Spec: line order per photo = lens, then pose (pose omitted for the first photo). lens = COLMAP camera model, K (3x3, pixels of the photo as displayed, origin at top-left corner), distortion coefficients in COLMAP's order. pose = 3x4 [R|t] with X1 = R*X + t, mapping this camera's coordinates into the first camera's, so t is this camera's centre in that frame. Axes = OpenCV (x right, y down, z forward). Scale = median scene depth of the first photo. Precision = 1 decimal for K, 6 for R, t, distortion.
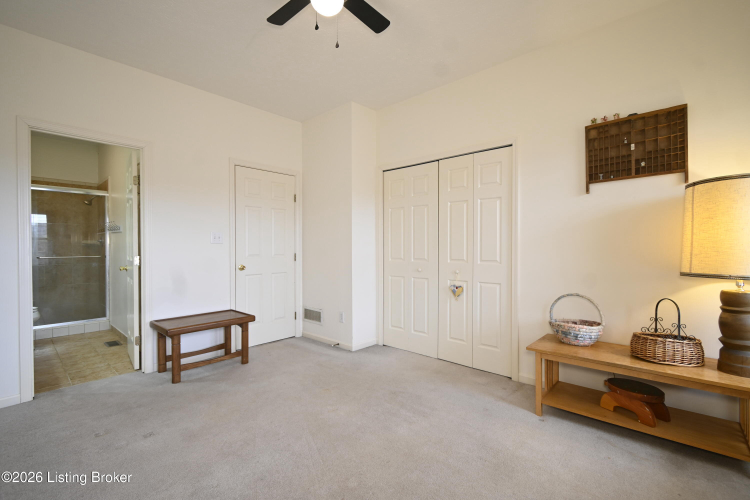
lens RADIAL K [[340.9, 0, 370.6], [0, 340.9, 249.8], [0, 0, 1]] dist [-0.000137, 0.000032]
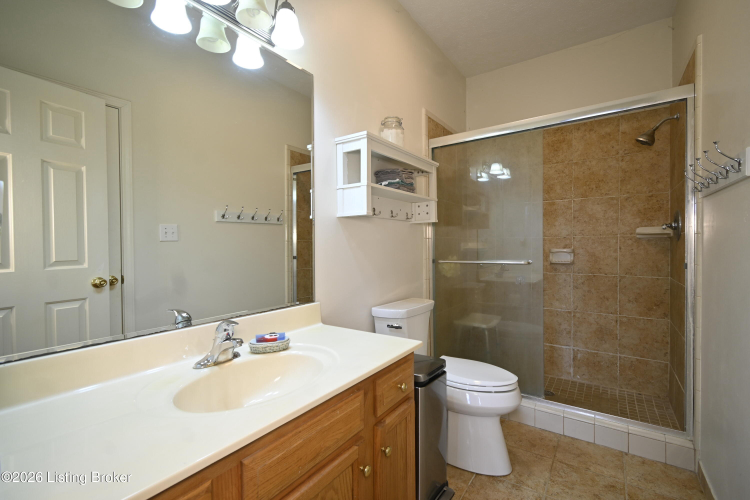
lens RADIAL K [[340.9, 0, 370.6], [0, 340.9, 249.8], [0, 0, 1]] dist [-0.000137, 0.000032]
pose [[0.142249, 0.011457, -0.989765, -0.611032], [-0.003531, 0.999933, 0.011067, -0.000830], [0.989825, 0.001921, 0.142279, 0.809874]]
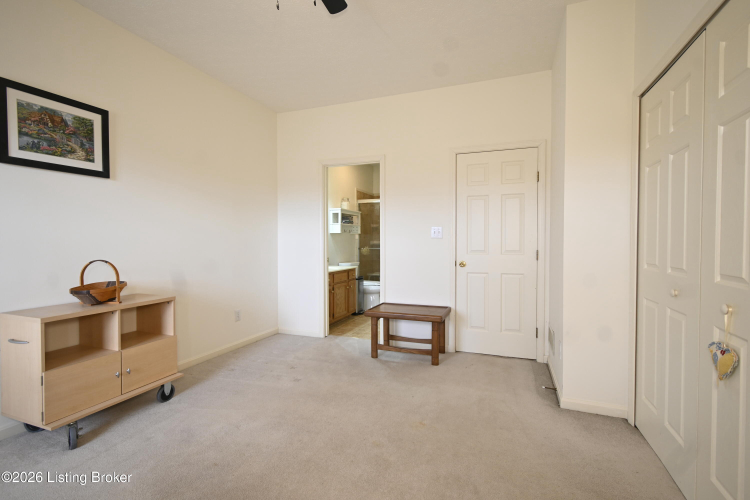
lens RADIAL K [[340.9, 0, 370.6], [0, 340.9, 249.8], [0, 0, 1]] dist [-0.000137, 0.000032]
pose [[0.371973, 0.024586, -0.927918, 0.387272], [-0.011436, 0.999695, 0.021903, -0.003103], [0.928173, 0.002464, 0.372141, 0.431990]]
